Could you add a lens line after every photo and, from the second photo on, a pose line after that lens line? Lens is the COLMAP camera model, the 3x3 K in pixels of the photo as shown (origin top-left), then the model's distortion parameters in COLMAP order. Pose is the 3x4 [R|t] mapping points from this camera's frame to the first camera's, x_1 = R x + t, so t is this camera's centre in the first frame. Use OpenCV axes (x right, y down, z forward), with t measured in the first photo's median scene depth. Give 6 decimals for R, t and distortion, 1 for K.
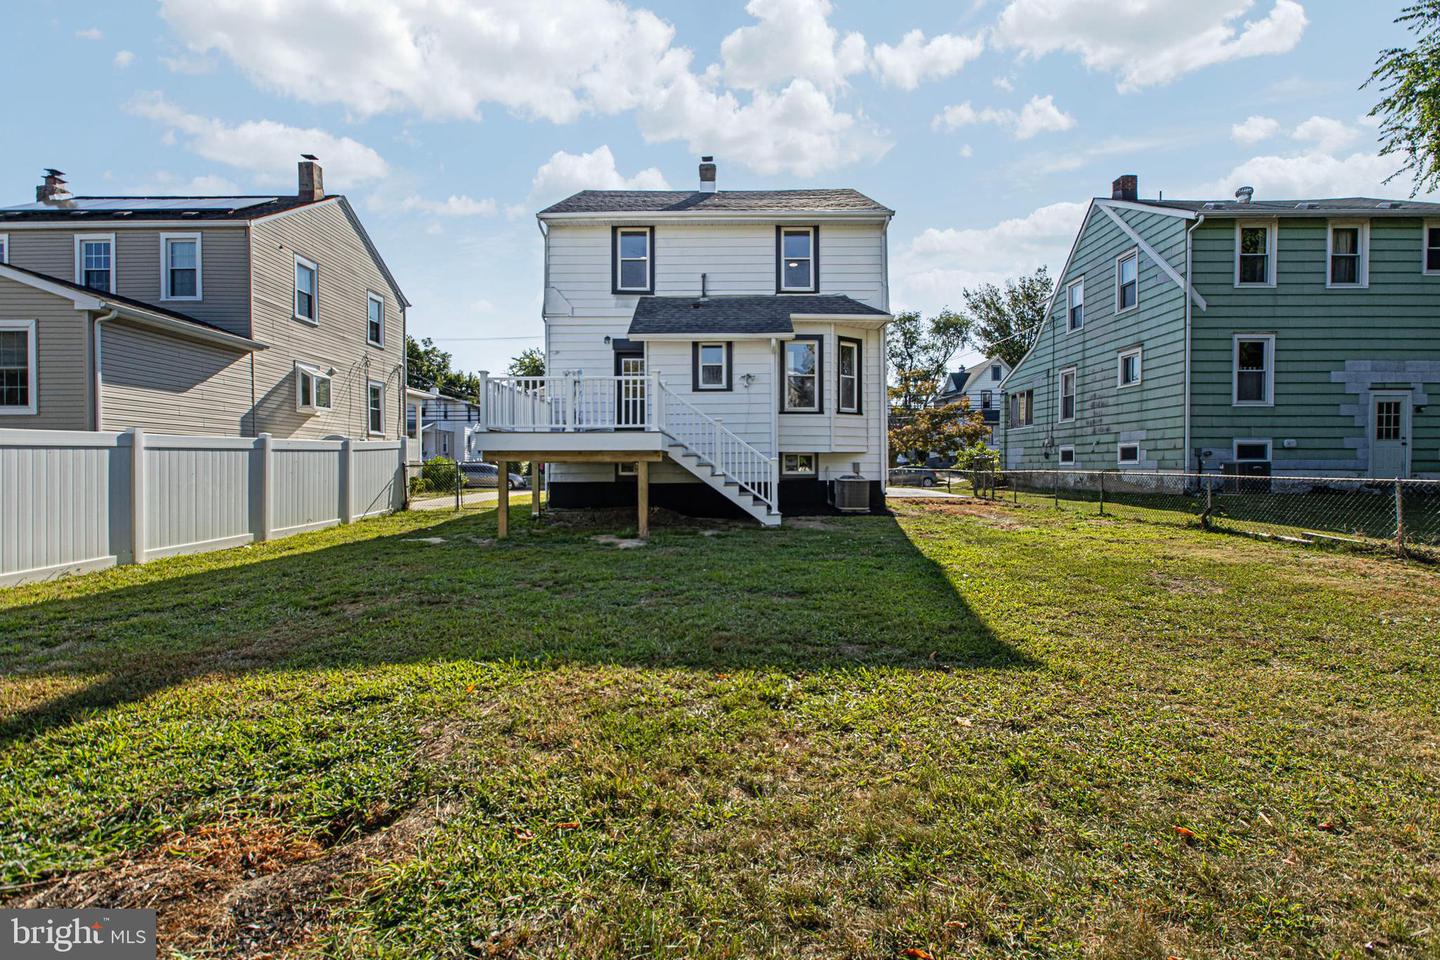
lens RADIAL K [[631.2, 0, 715.8], [0, 631.2, 481.1], [0, 0, 1]] dist [-0.000109, -0.000140]
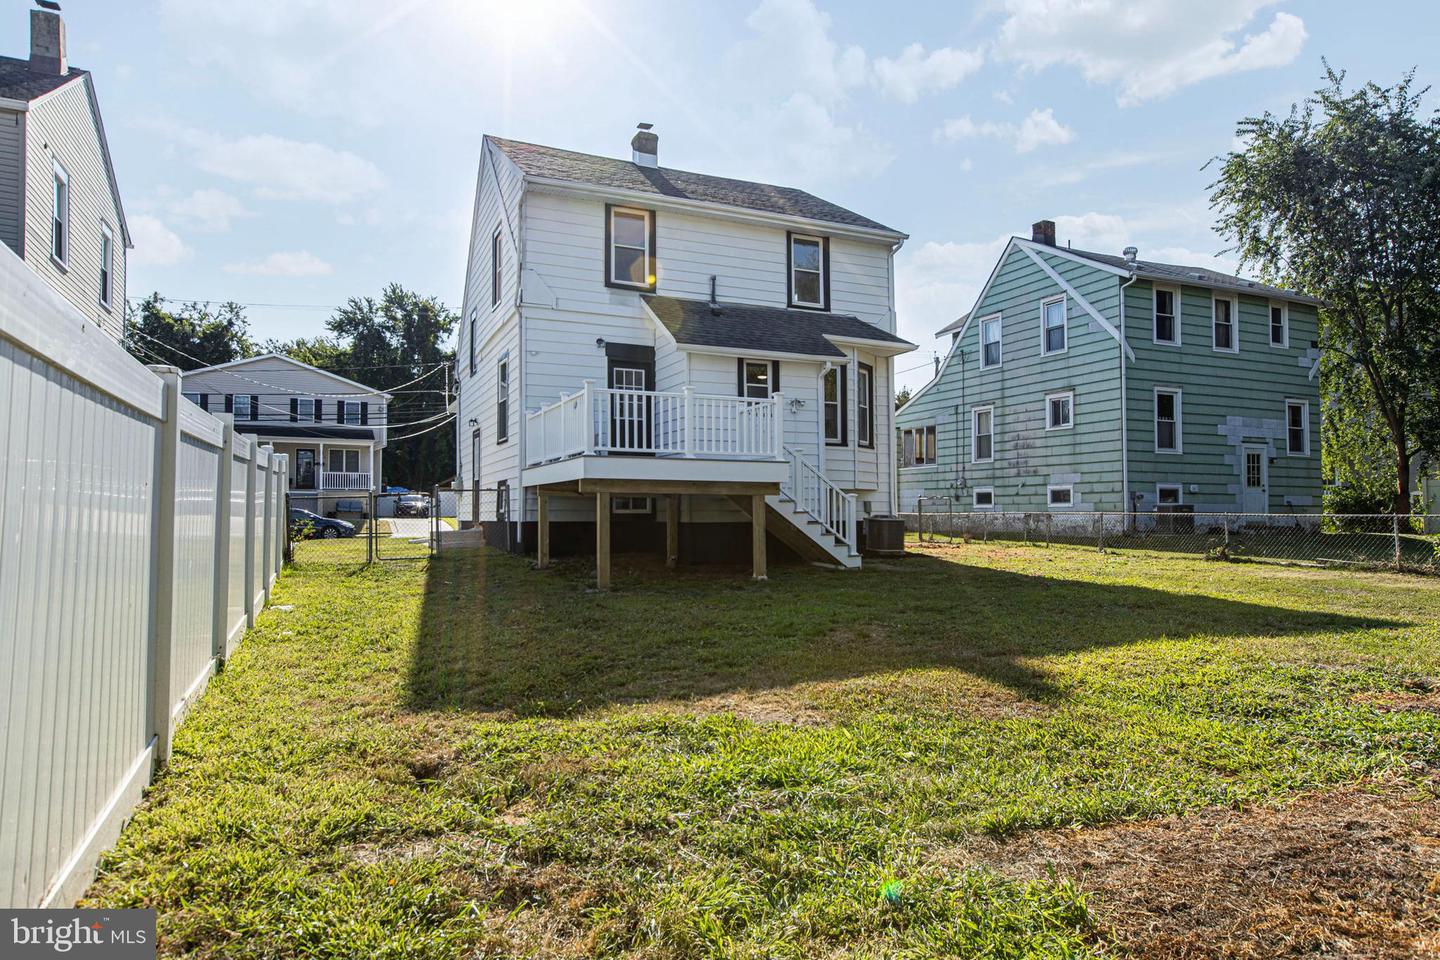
lens RADIAL K [[898.9, 0, 722.1], [0, 898.9, 472.2], [0, 0, 1]] dist [0.017637, 0.002424]
pose [[0.908258, 0.025222, 0.417650, -0.485548], [0.003761, 0.997649, -0.068426, 0.015759], [-0.418394, 0.063719, 0.906028, -0.076091]]
